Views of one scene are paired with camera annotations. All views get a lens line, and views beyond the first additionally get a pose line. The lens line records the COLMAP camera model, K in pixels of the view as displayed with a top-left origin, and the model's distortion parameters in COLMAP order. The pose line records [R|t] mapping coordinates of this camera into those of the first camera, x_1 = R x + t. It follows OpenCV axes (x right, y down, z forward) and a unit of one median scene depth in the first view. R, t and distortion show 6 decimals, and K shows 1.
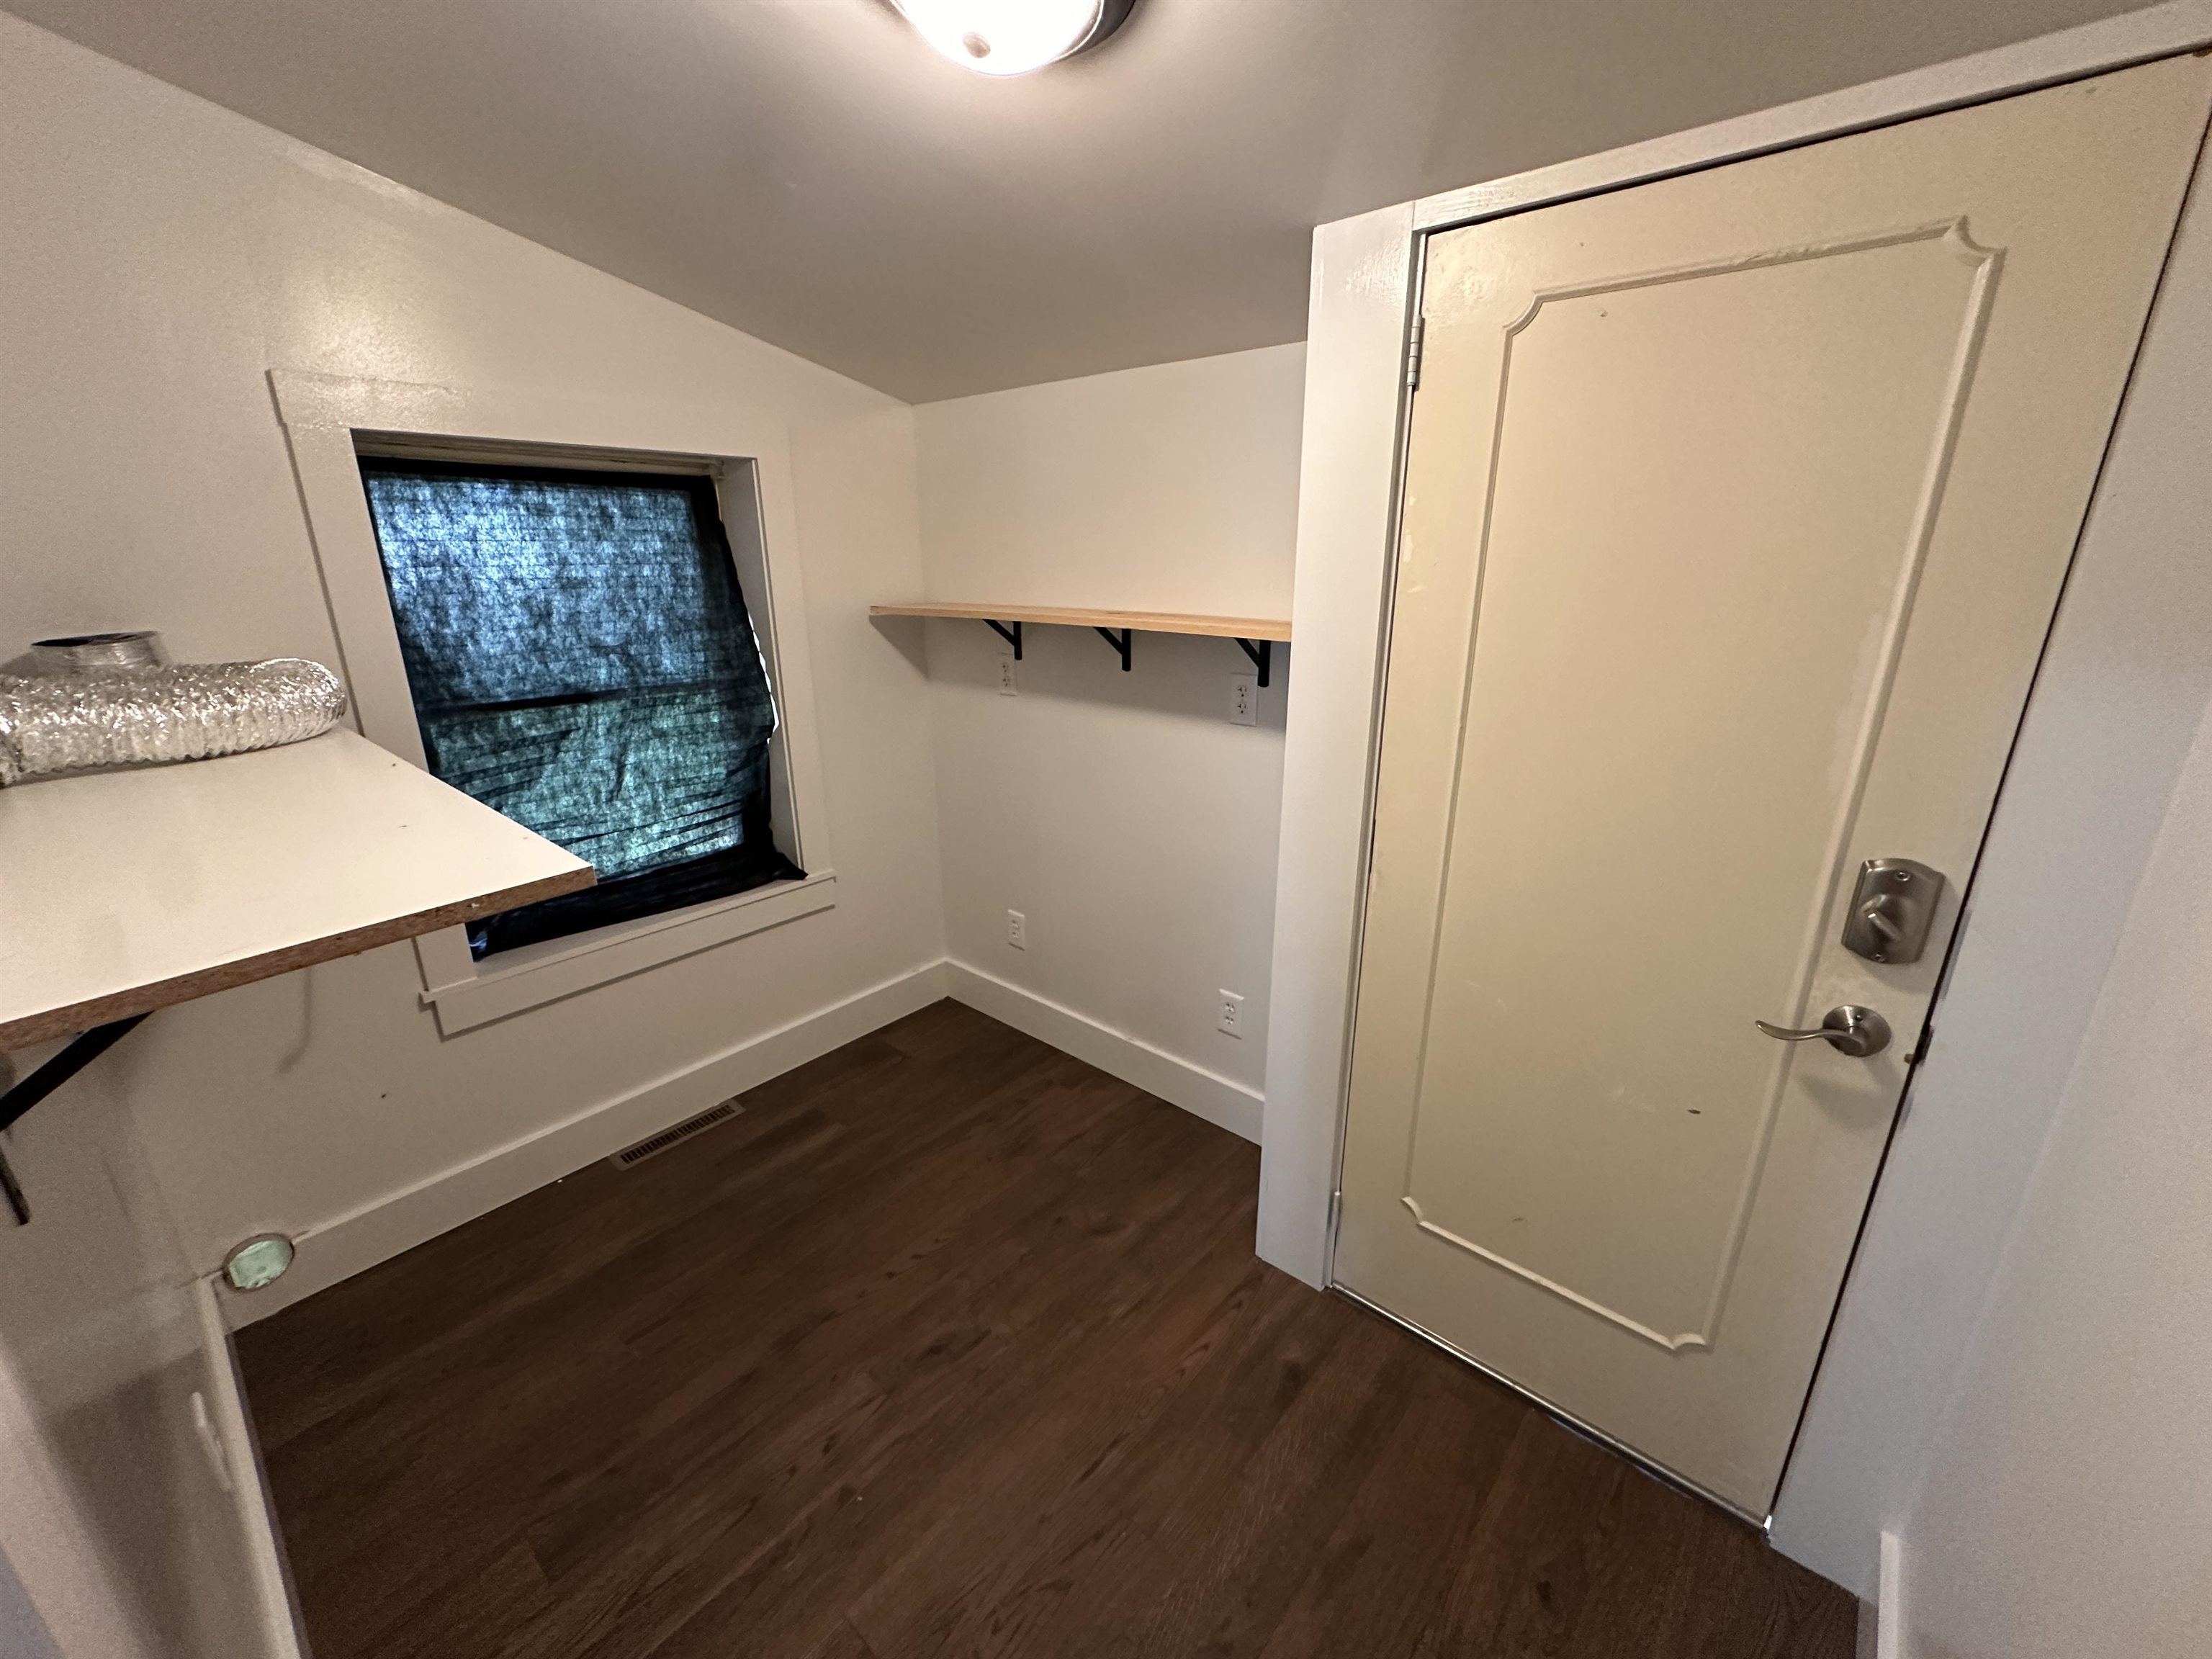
lens RADIAL K [[885.7, 0, 1105.3], [0, 885.7, 831.8], [0, 0, 1]] dist [0.000419, -0.000159]
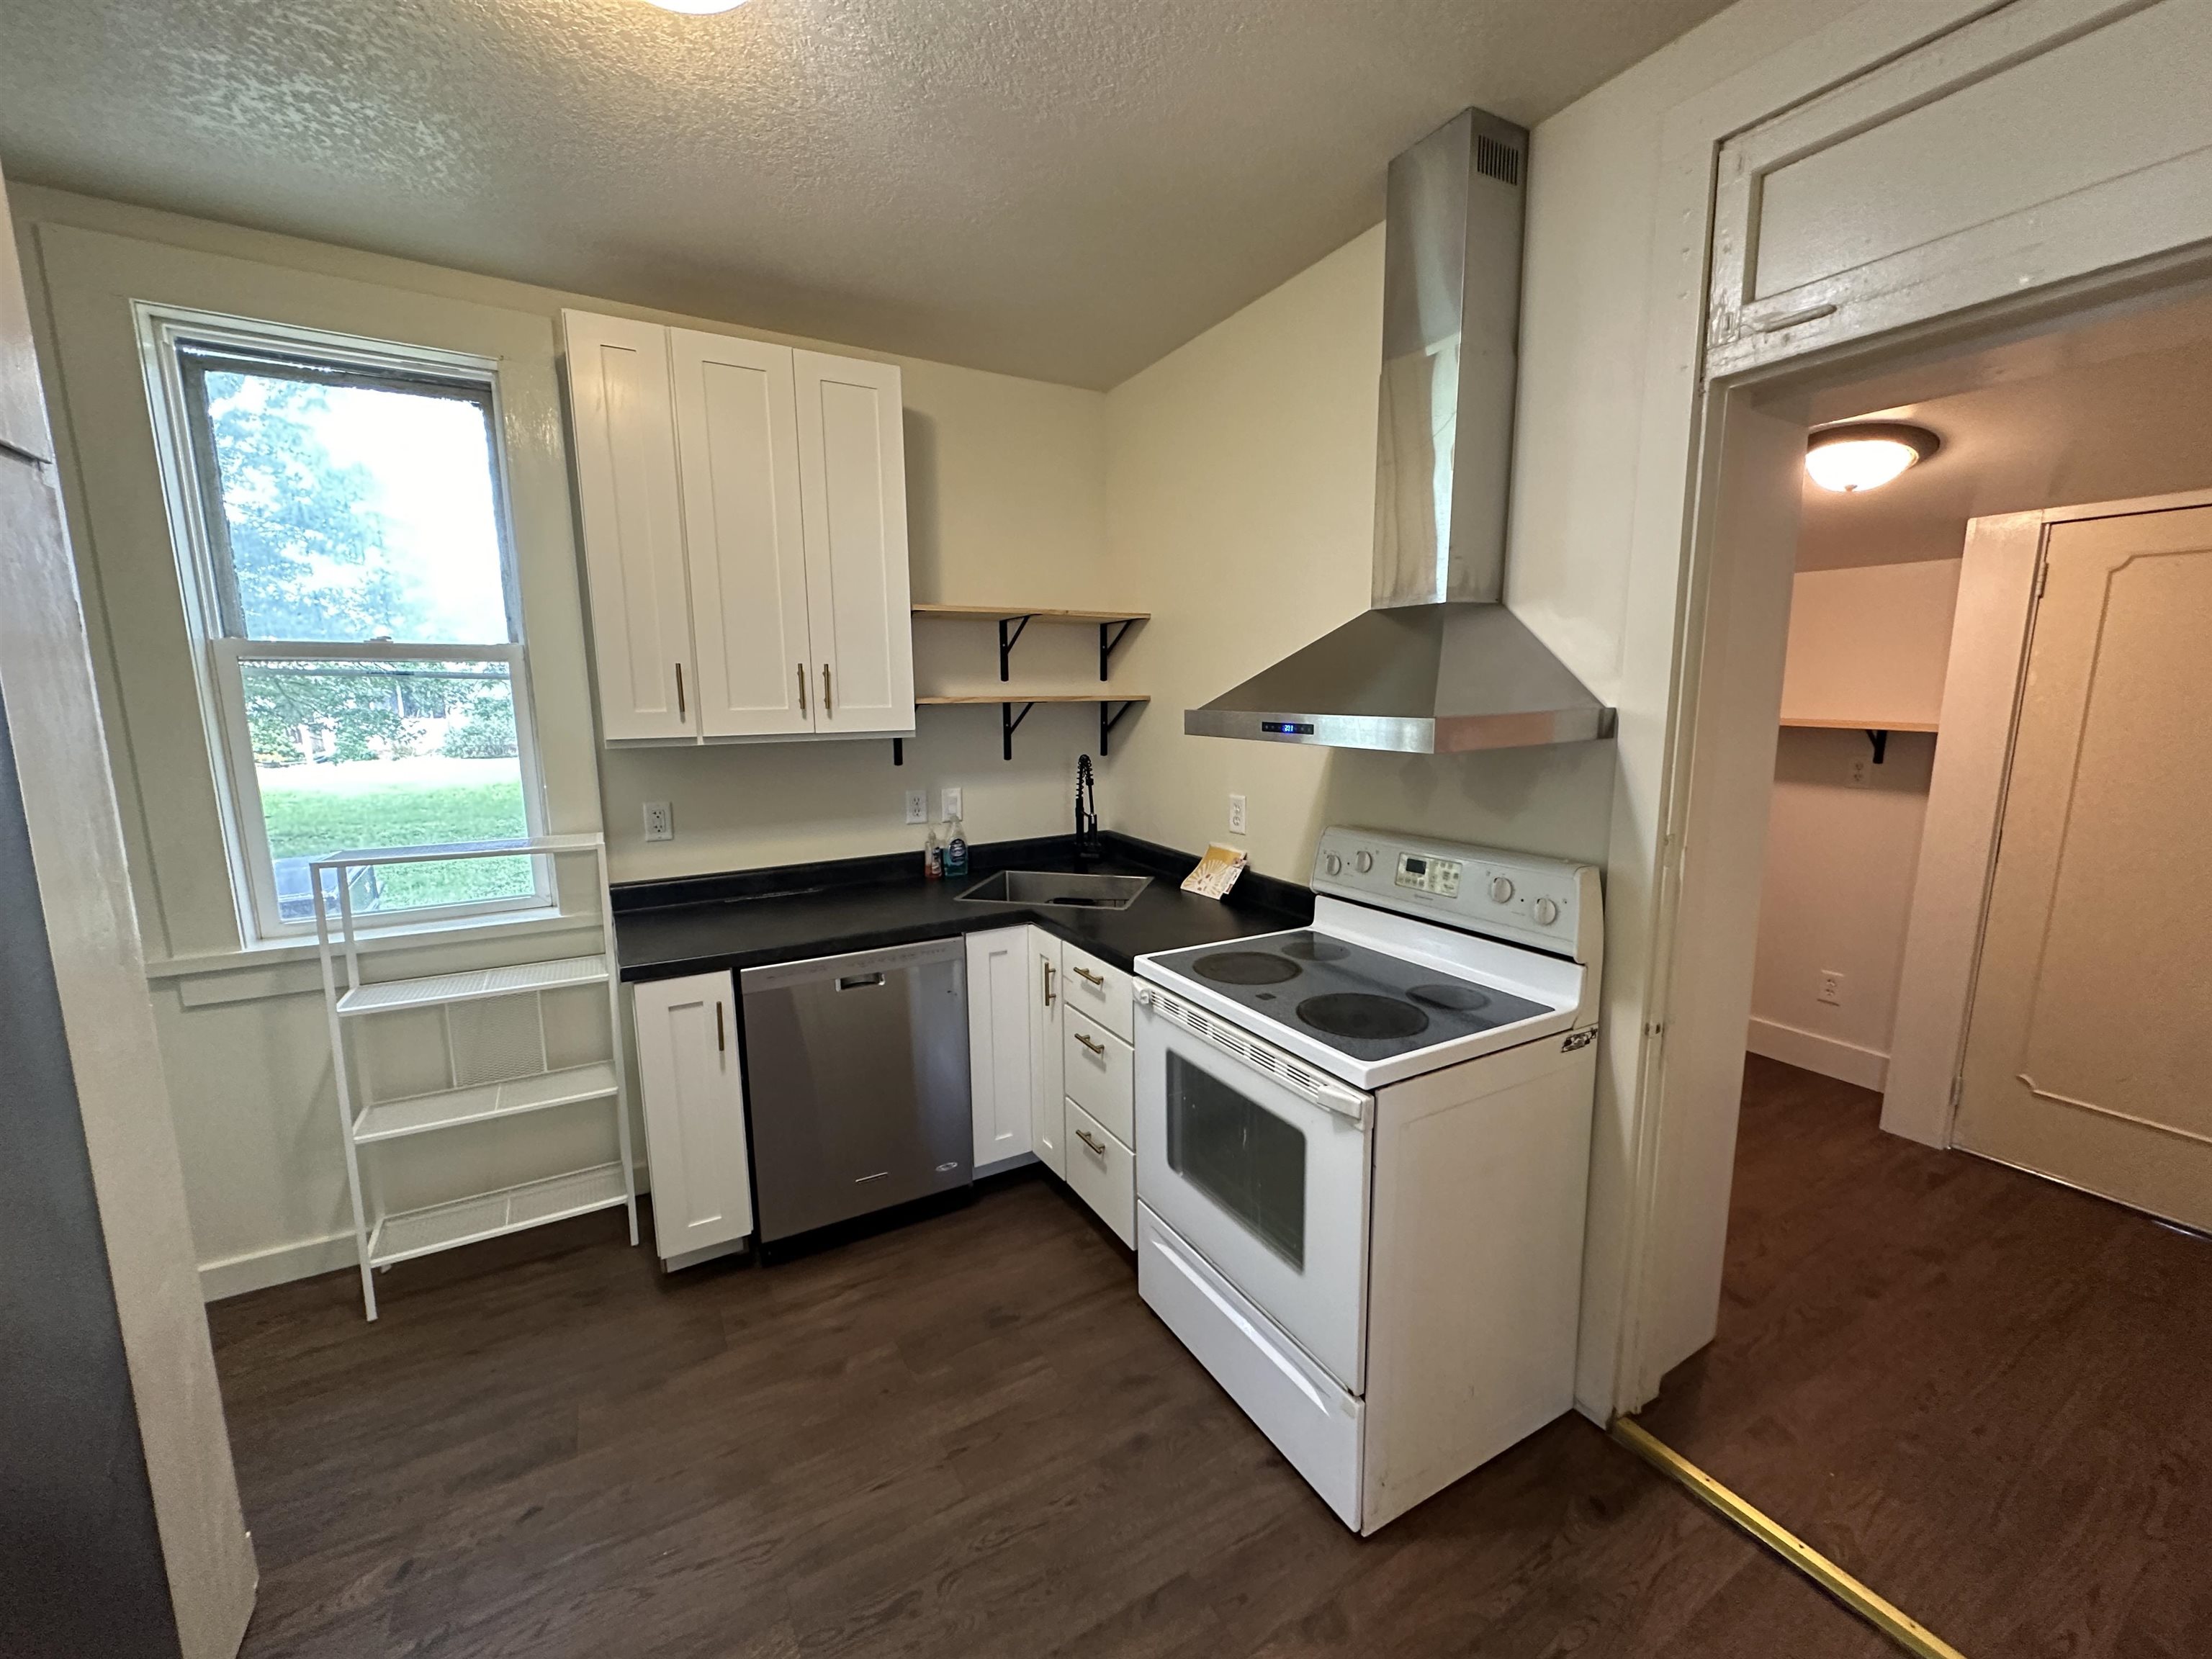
lens RADIAL K [[885.7, 0, 1103.5], [0, 885.7, 827.6], [0, 0, 1]] dist [0.000419, -0.000159]
pose [[0.941777, 0.053299, -0.331987, -0.743003], [-0.099589, 0.987271, -0.124011, 0.353950], [0.321152, 0.149853, 0.935097, -1.129478]]
